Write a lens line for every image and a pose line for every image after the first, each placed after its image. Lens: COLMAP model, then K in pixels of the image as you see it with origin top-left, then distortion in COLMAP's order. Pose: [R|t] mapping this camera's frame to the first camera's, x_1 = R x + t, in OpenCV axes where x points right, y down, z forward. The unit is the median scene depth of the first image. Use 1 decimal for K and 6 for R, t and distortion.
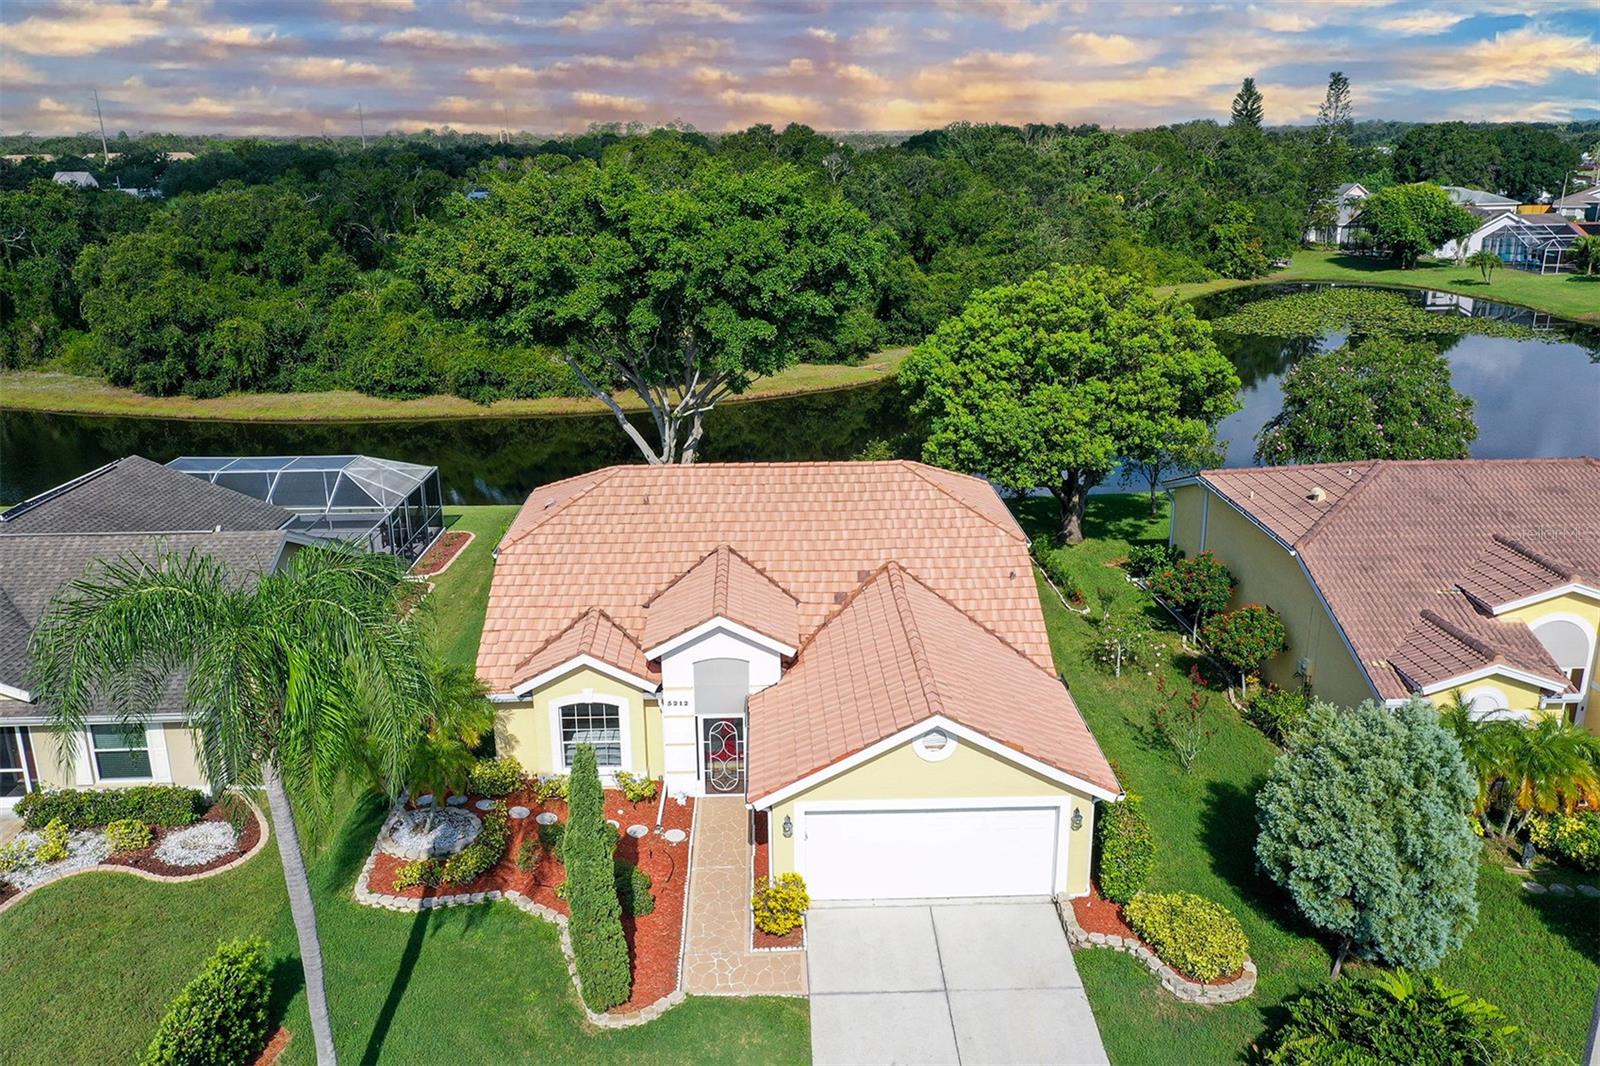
lens RADIAL K [[1271.4, 0, 799.2], [0, 1271.4, 718.9], [0, 0, 1]] dist [0.009562, 0.005650]
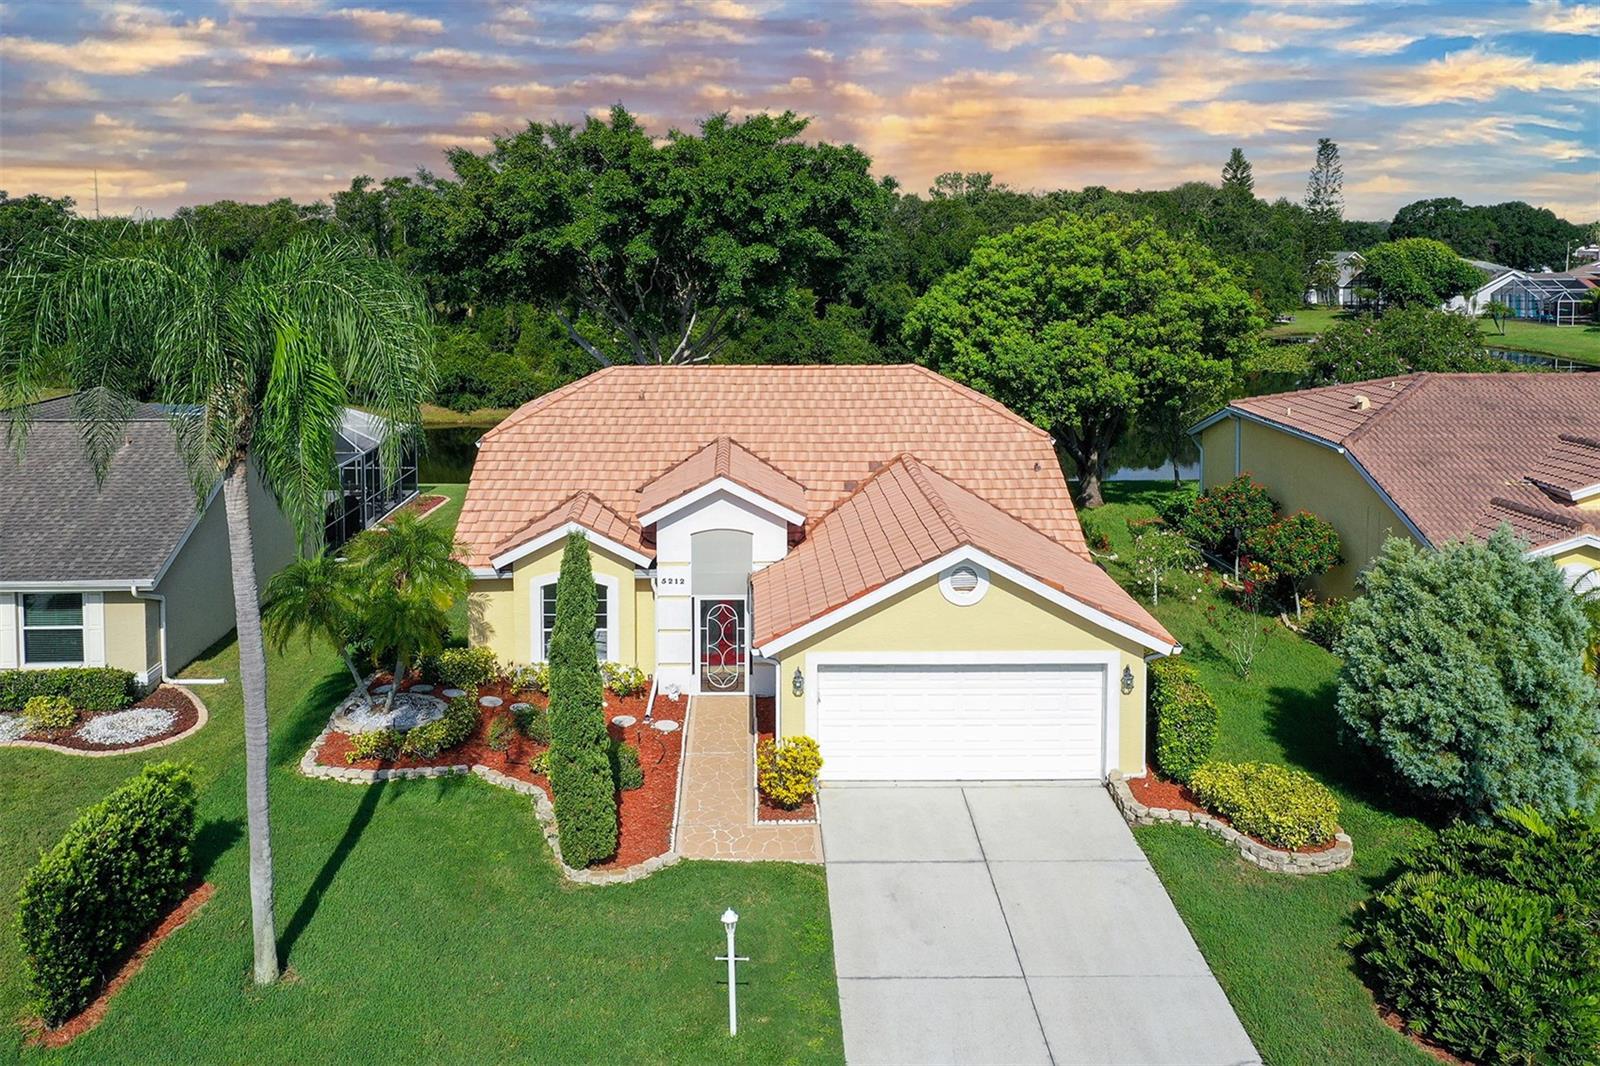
lens RADIAL K [[1373.3, 0, 760.4], [0, 1373.3, 532.0], [0, 0, 1]] dist [0.017168, 0.001010]
pose [[0.999880, 0.005703, -0.014406, -0.018599], [-0.008964, 0.971311, -0.237644, 0.175862], [0.012637, 0.237745, 0.971245, 0.043135]]
